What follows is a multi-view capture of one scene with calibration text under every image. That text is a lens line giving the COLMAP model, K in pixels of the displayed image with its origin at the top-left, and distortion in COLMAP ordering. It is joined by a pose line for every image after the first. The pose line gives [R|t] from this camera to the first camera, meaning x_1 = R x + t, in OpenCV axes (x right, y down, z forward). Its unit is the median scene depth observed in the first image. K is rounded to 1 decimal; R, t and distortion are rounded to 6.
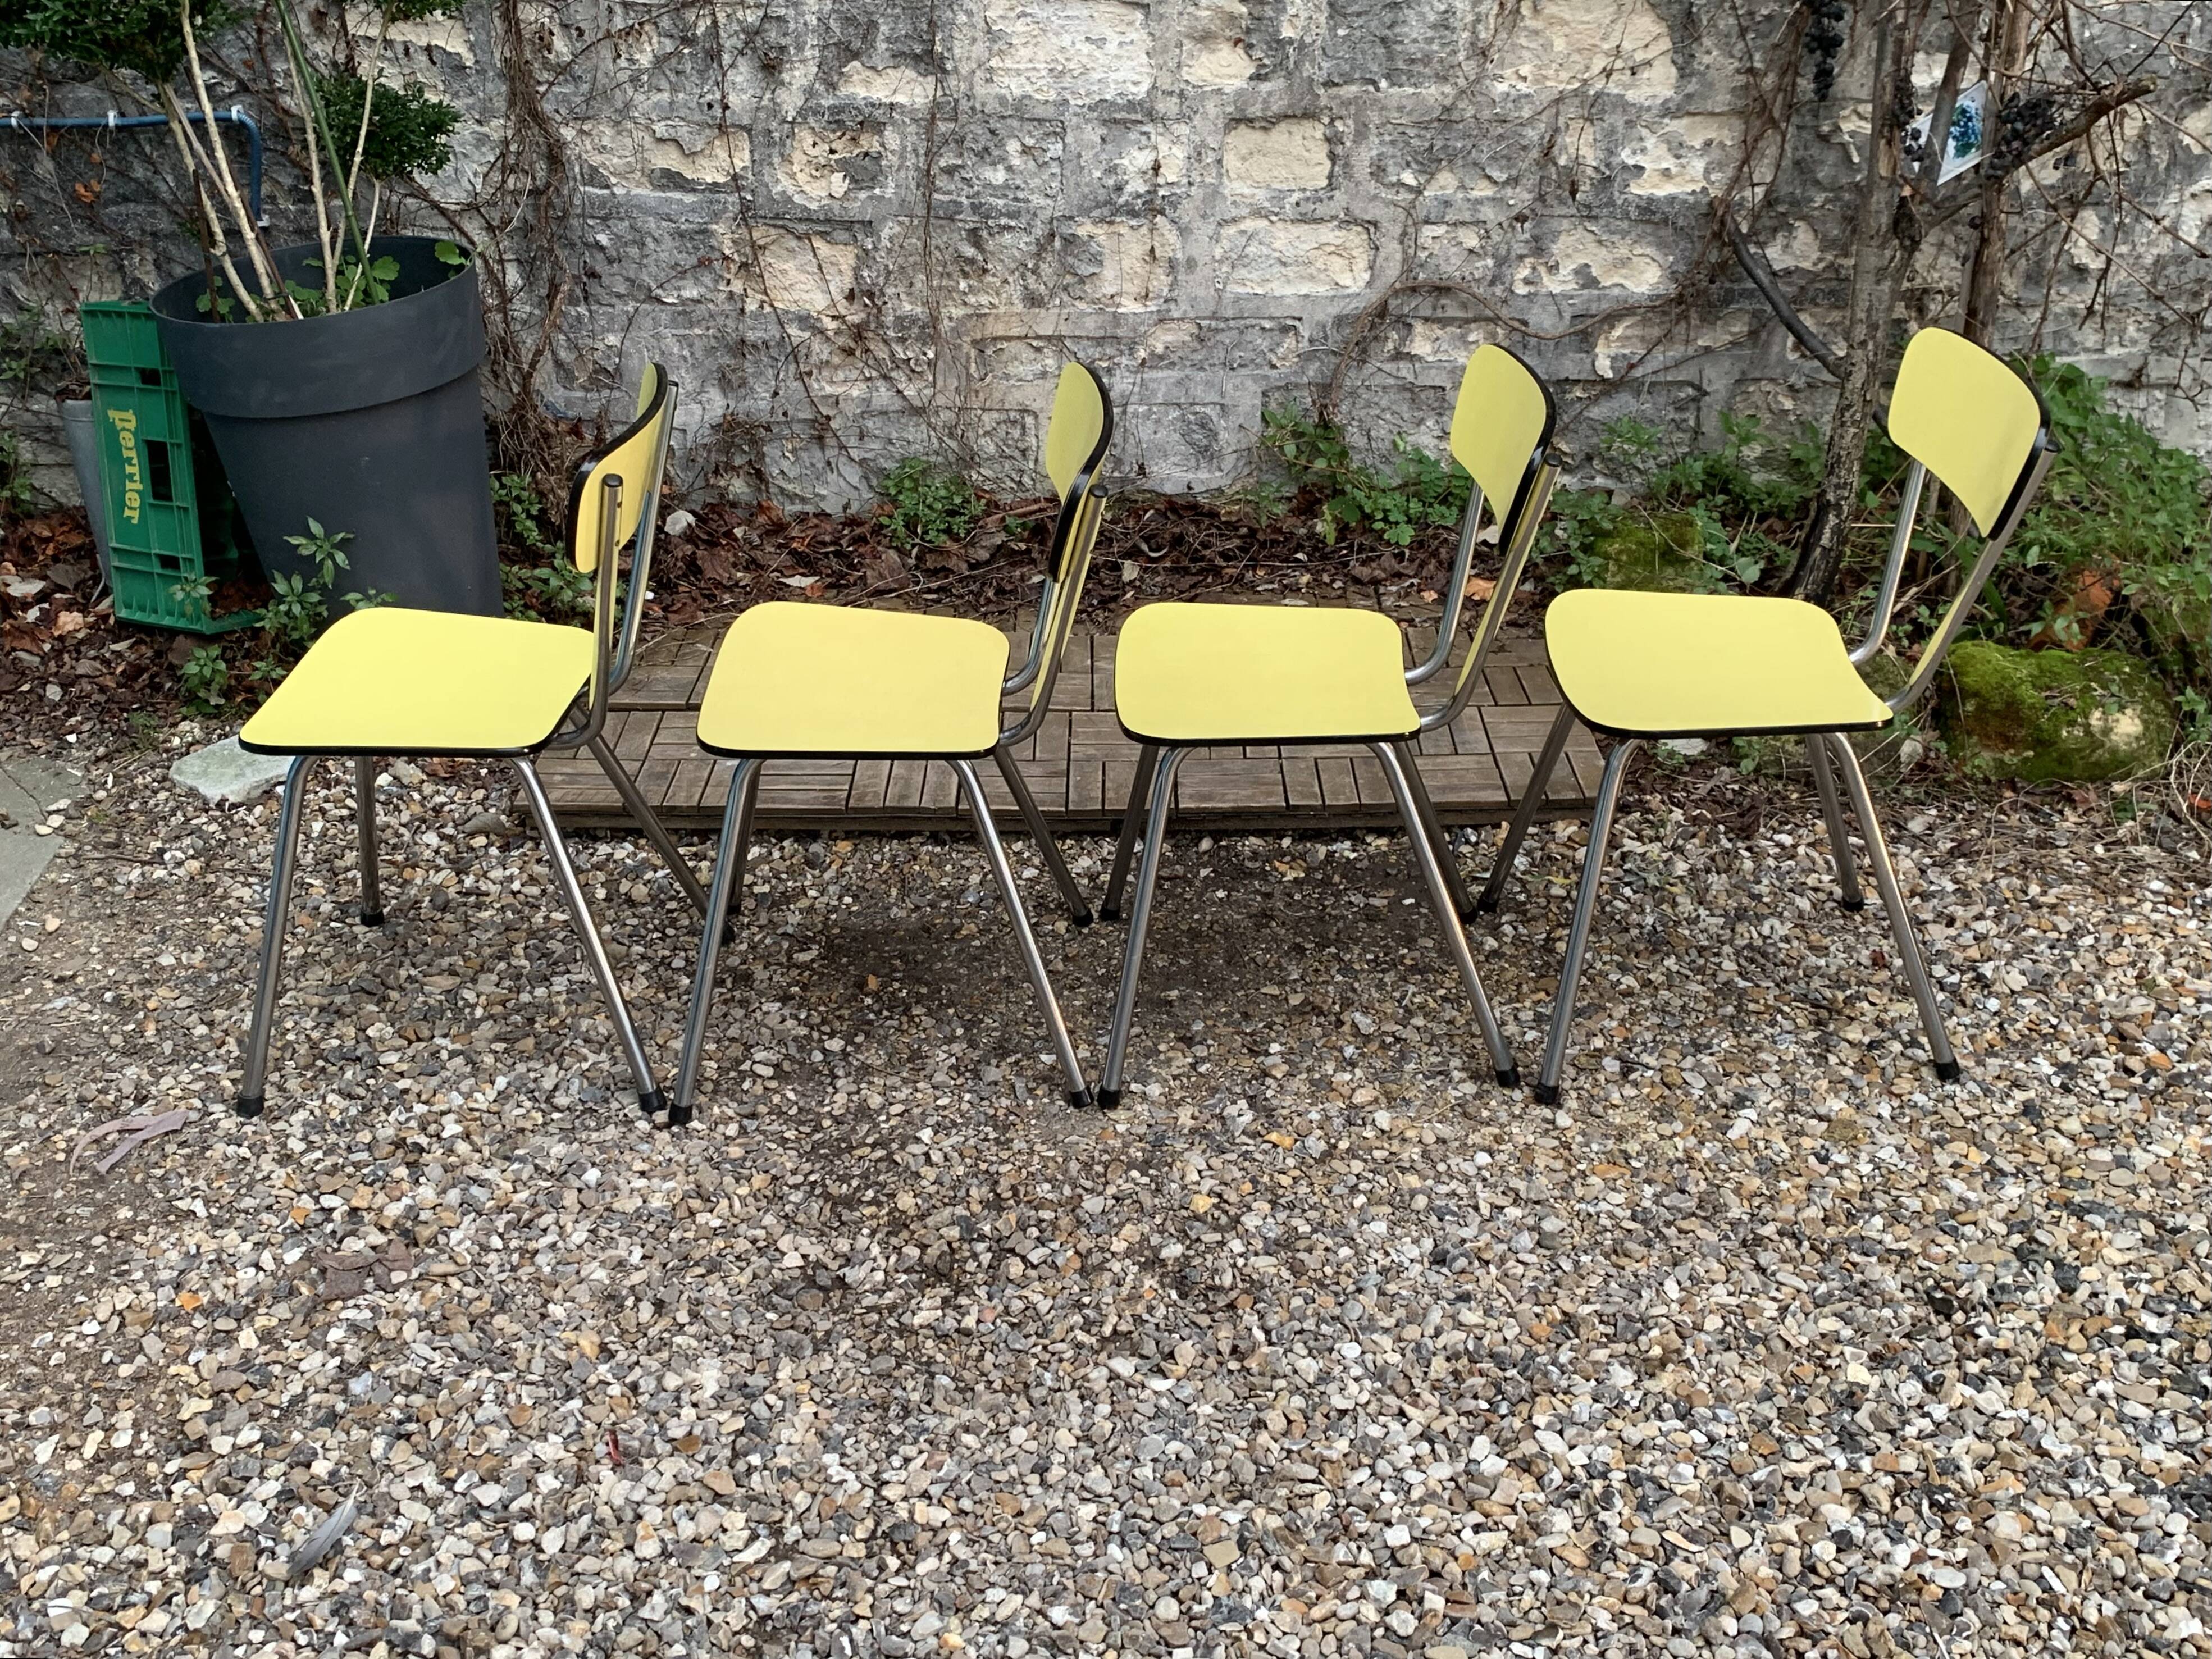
lens RADIAL K [[2208.9, 0, 1107.8], [0, 2208.9, 833.5], [0, 0, 1]] dist [0.051817, 0.000000]
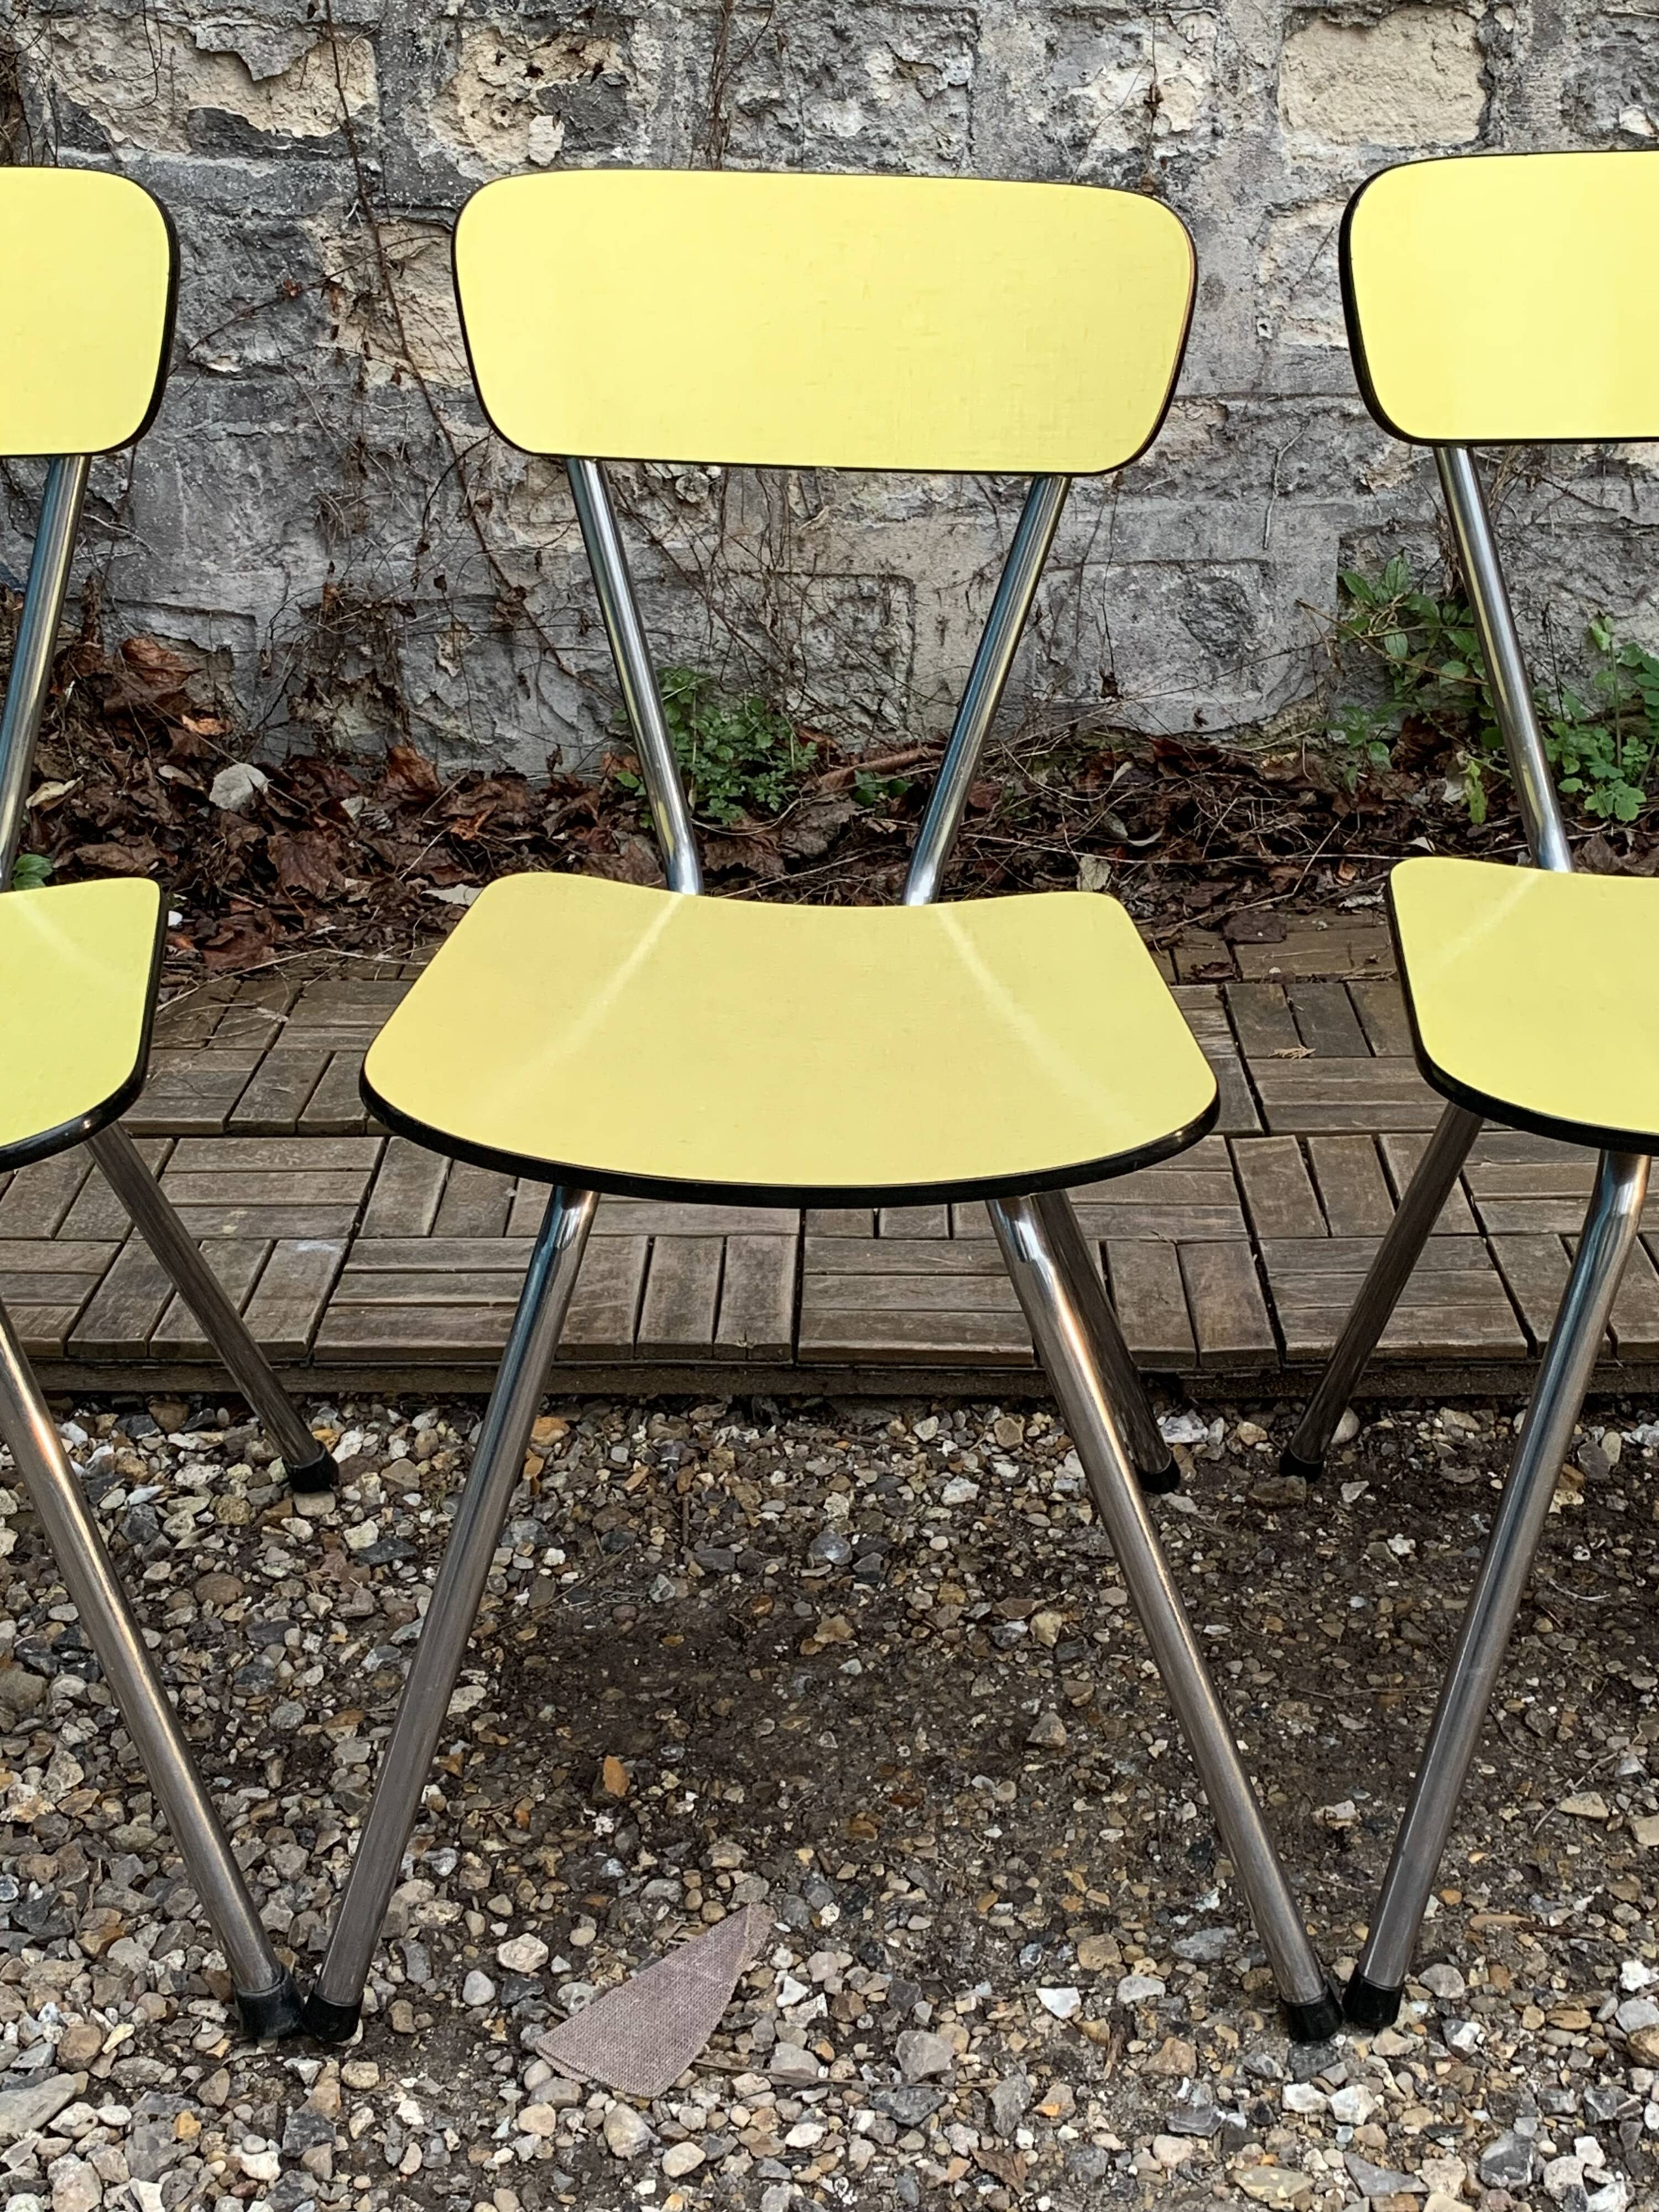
lens RADIAL K [[2877.3, 0, 824.9], [0, 2877.3, 1067.3], [0, 0, 1]] dist [0.097781, 0.000000]
pose [[0.999857, -0.001220, -0.016843, -0.052853], [-0.000266, 0.996126, -0.087936, -0.016606], [0.016885, 0.087928, 0.995984, 0.406731]]
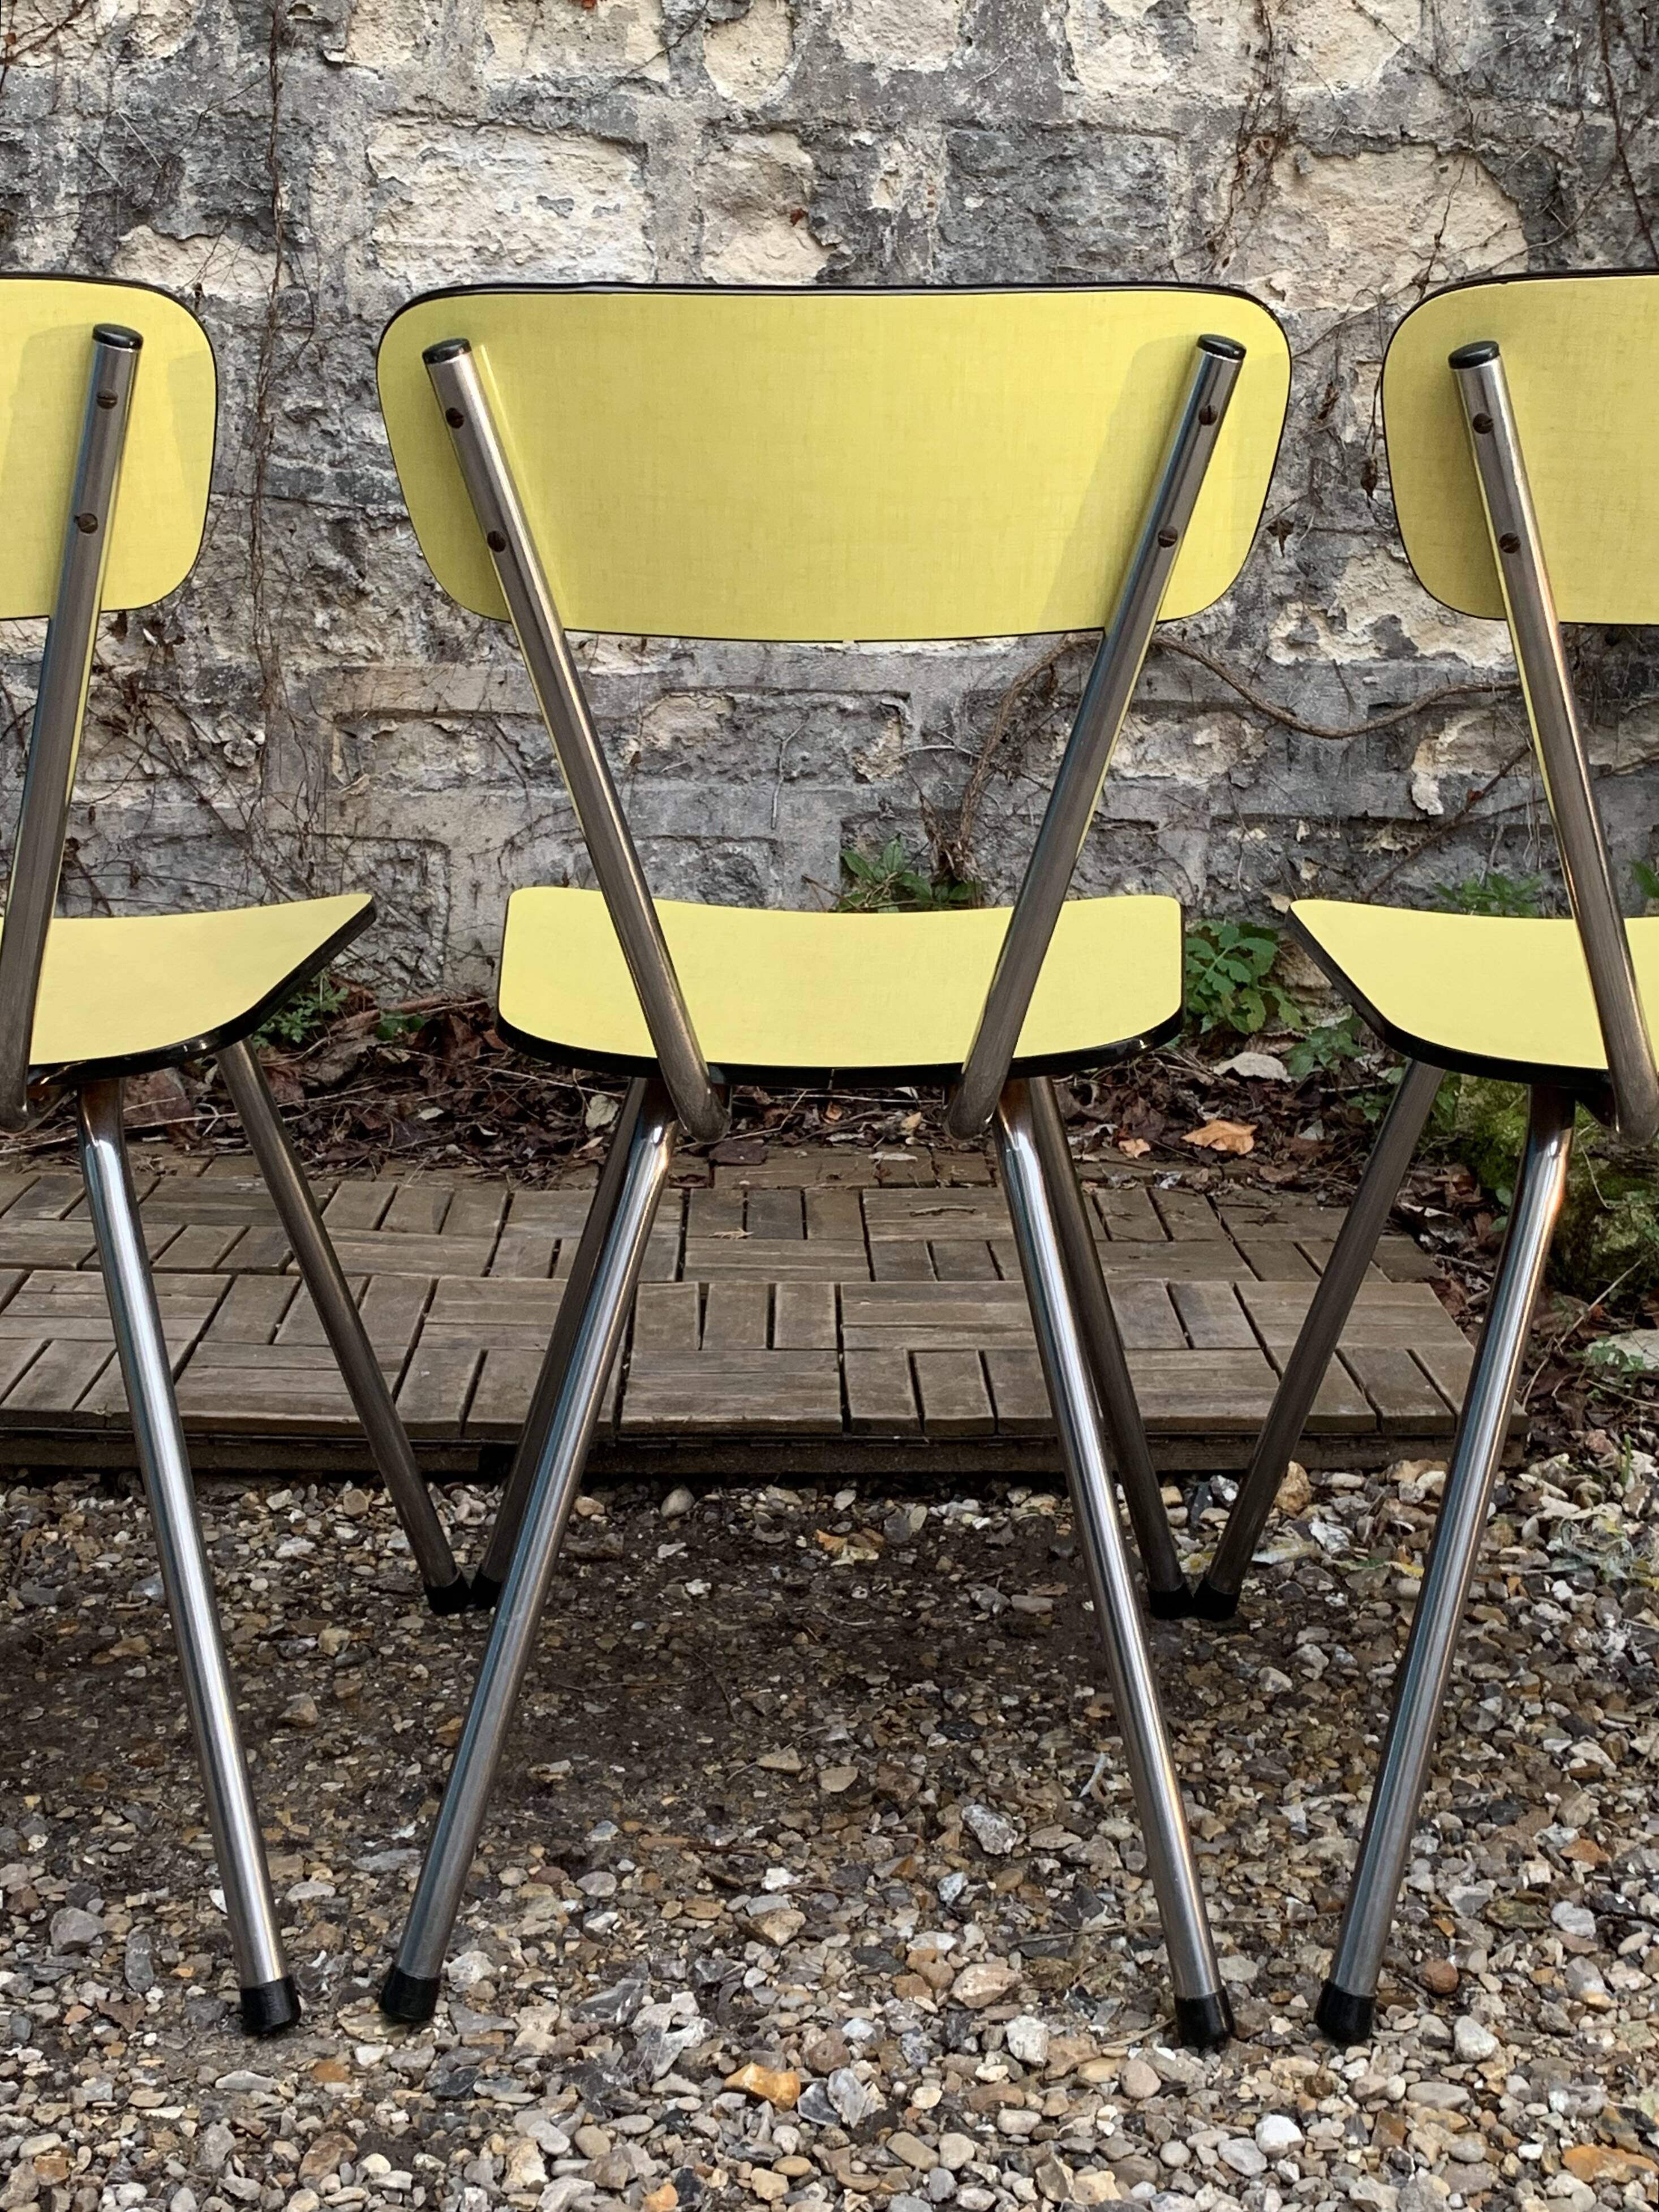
lens RADIAL K [[2877.5, 0, 835.0], [0, 2877.5, 1093.2], [0, 0, 1]] dist [0.097781, 0.000000]
pose [[0.999261, 0.021647, 0.031774, 0.057831], [-0.012330, 0.963212, -0.268459, 0.088663], [-0.036416, 0.267869, 0.962767, 0.376257]]
